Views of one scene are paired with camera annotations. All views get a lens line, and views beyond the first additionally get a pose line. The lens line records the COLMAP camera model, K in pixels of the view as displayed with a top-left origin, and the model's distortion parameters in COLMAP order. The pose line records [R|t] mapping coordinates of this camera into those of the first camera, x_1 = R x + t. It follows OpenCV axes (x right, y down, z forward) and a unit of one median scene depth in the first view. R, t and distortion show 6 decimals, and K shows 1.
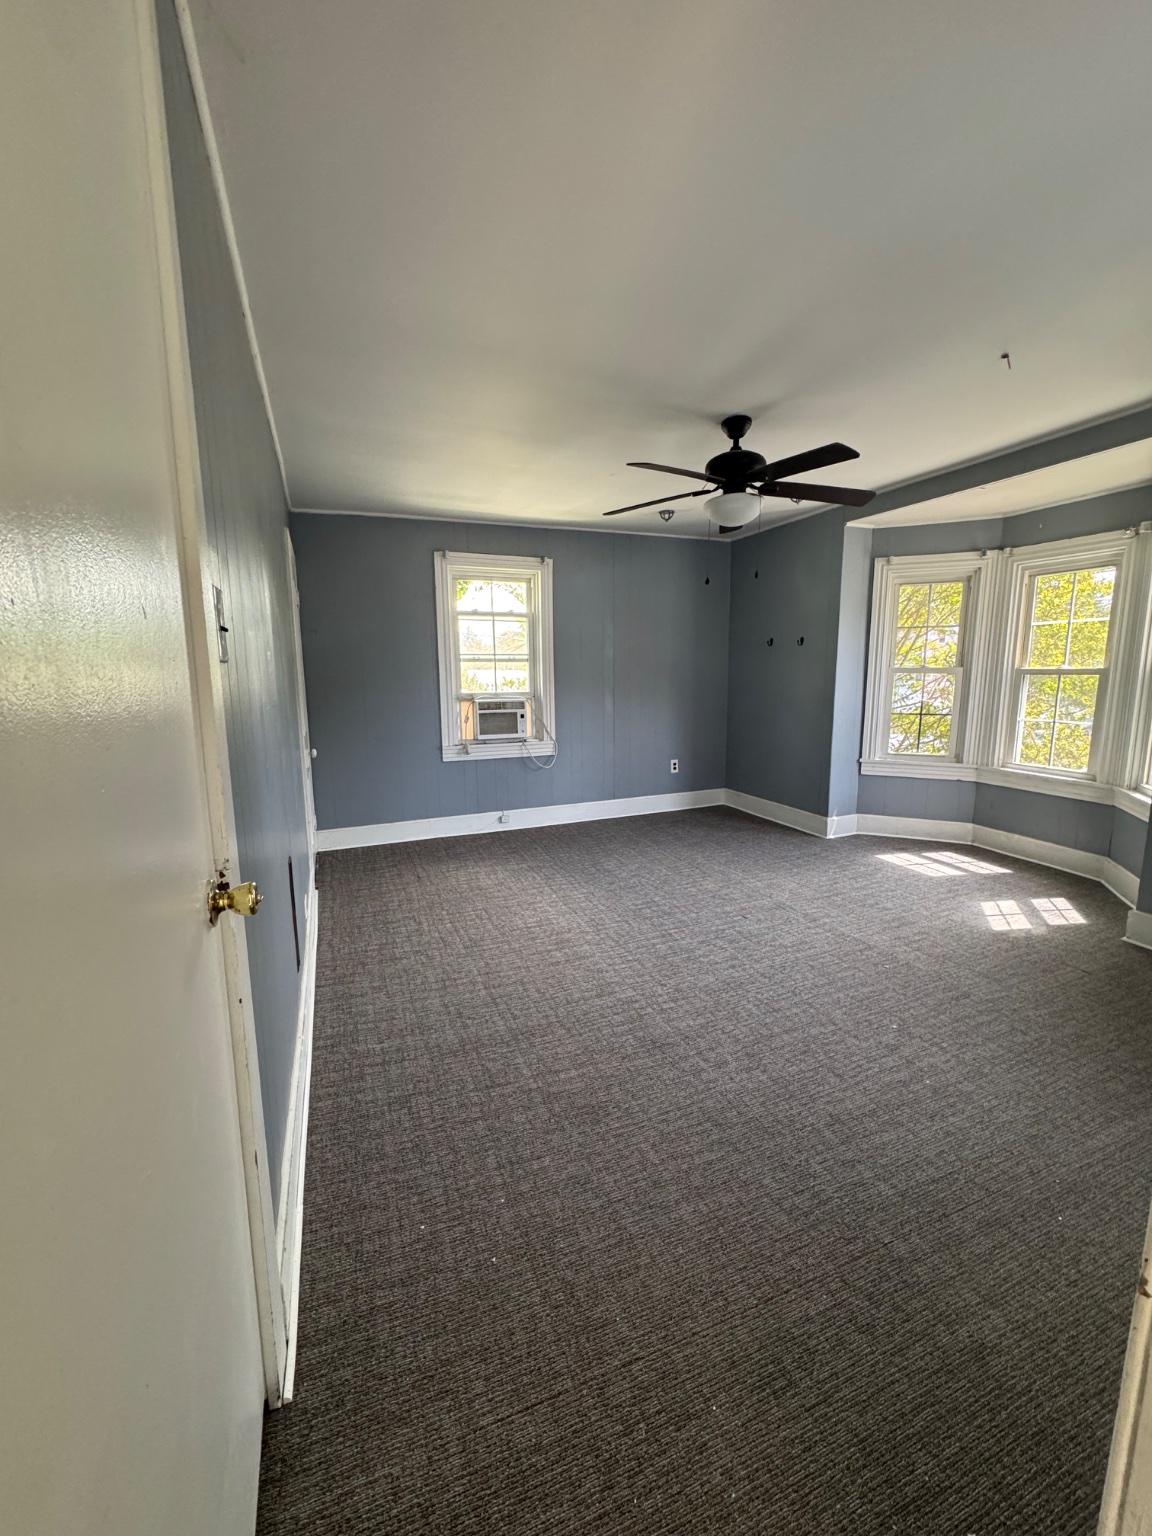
lens RADIAL K [[612.0, 0, 577.0], [0, 612.0, 760.0], [0, 0, 1]] dist [0.001320, 0.000160]
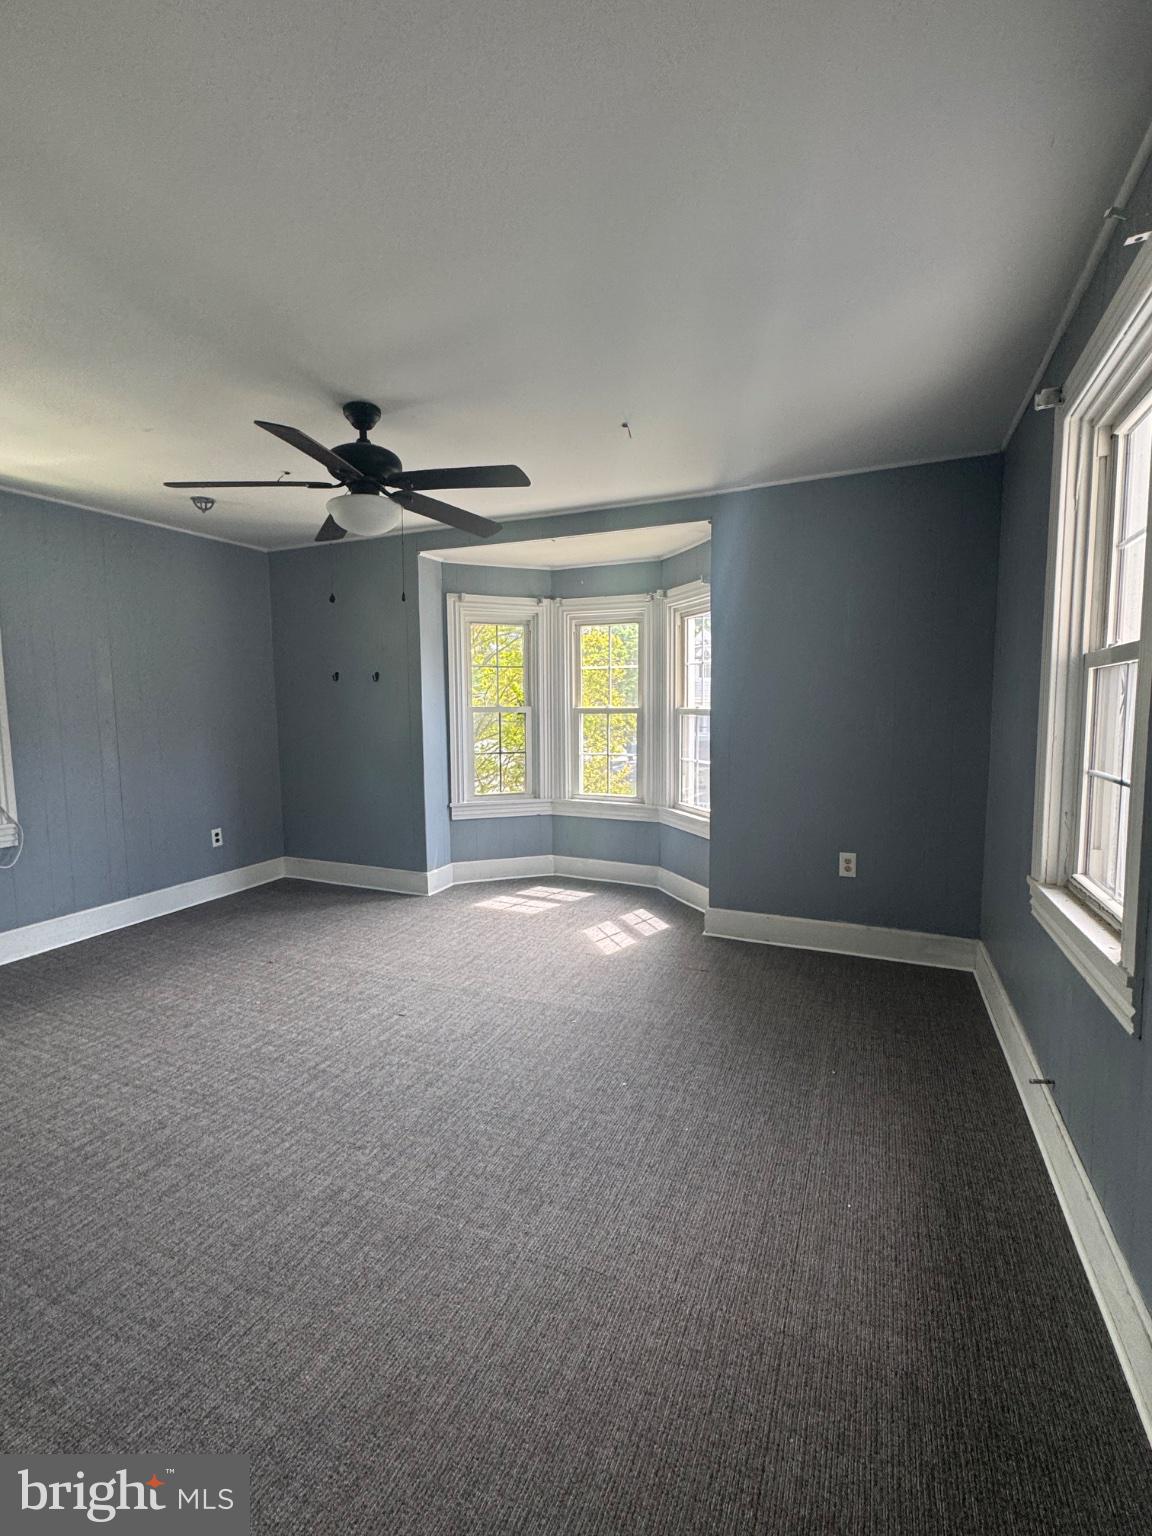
lens RADIAL K [[678.9, 0, 576.1], [0, 678.9, 758.9], [0, 0, 1]] dist [-0.002712, 0.000861]
pose [[0.719999, -0.052684, 0.691972, -0.141370], [0.101074, 0.994443, -0.029454, -0.025369], [-0.686575, 0.091147, 0.721323, 0.147573]]
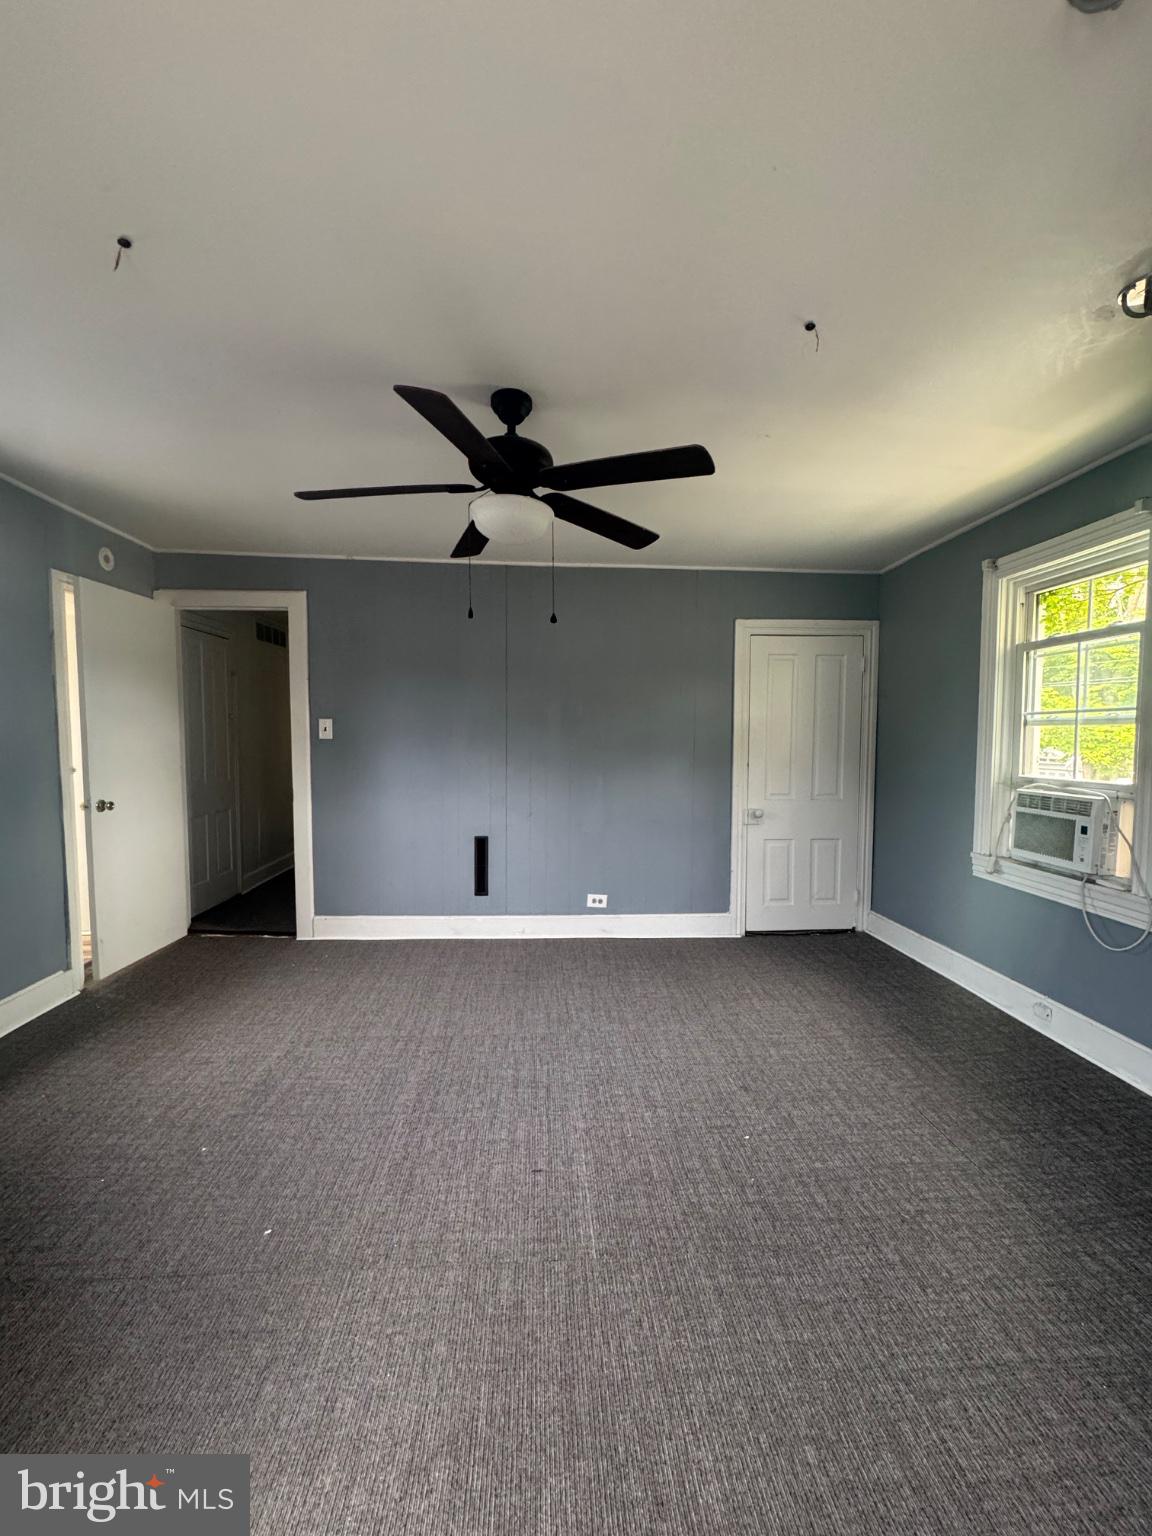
lens RADIAL K [[612.0, 0, 582.3], [0, 612.0, 767.3], [0, 0, 1]] dist [0.001320, 0.000160]
pose [[-0.307104, 0.057586, -0.949932, 0.695191], [-0.130537, 0.986184, 0.101985, -0.162719], [0.942681, 0.155321, -0.295344, 1.013140]]
